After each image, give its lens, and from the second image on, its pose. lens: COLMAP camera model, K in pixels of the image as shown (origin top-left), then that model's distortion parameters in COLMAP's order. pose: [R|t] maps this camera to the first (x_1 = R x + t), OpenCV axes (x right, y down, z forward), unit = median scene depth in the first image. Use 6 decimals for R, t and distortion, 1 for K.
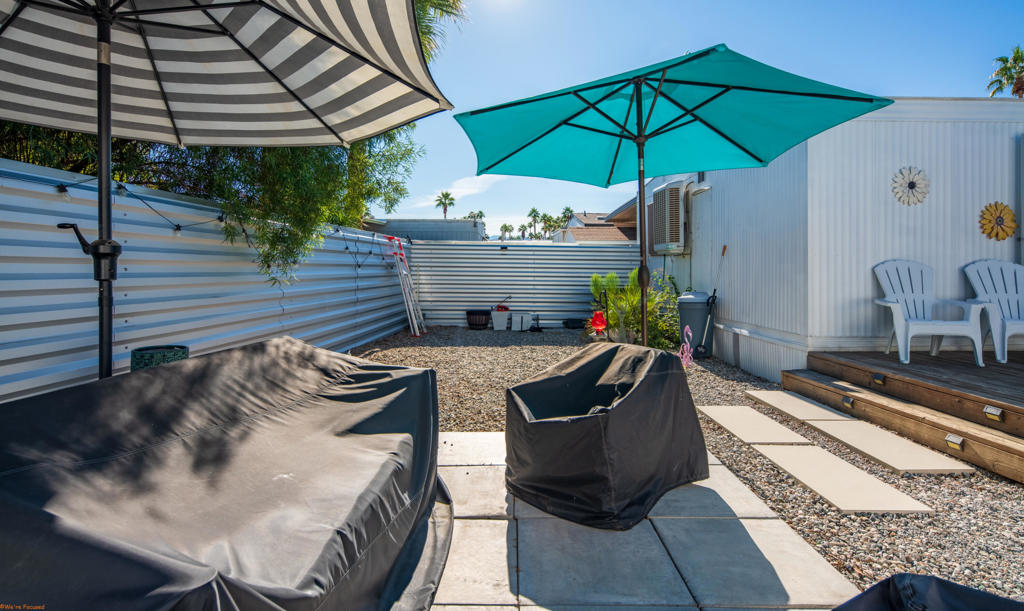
lens RADIAL K [[531.4, 0, 512.5], [0, 531.4, 268.4], [0, 0, 1]] dist [-0.005015, -0.002342]
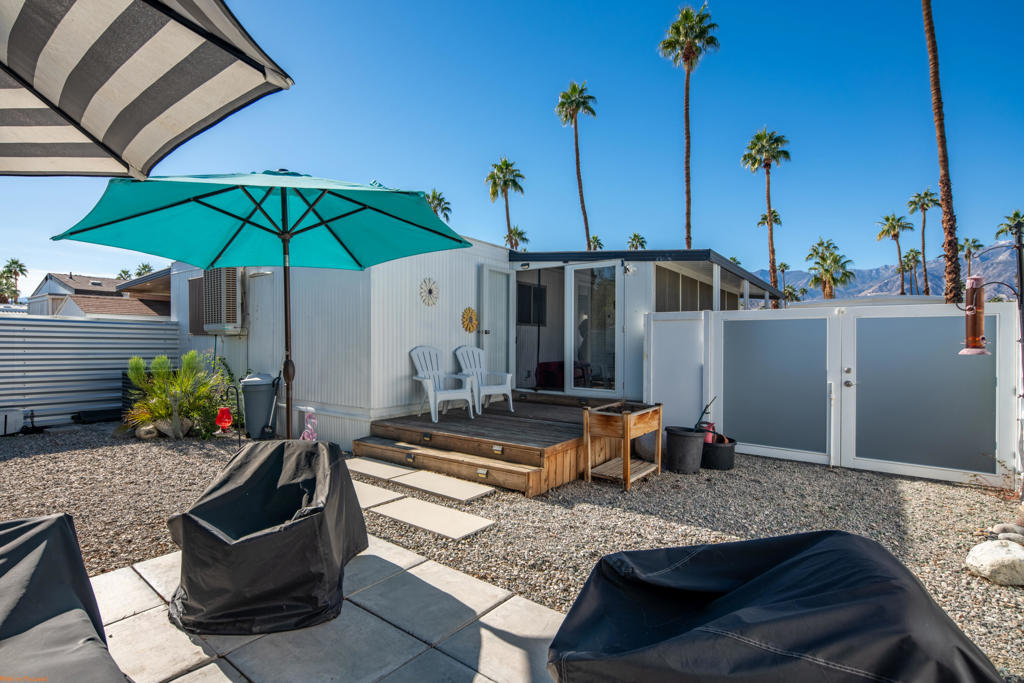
lens RADIAL K [[495.7, 0, 512.0], [0, 495.7, 341.5], [0, 0, 1]] dist [0.002258, -0.000227]
pose [[0.616832, 0.013129, 0.786986, -0.230509], [-0.012280, 0.999900, -0.007055, -0.037555], [-0.786999, -0.005312, 0.616931, 0.067762]]
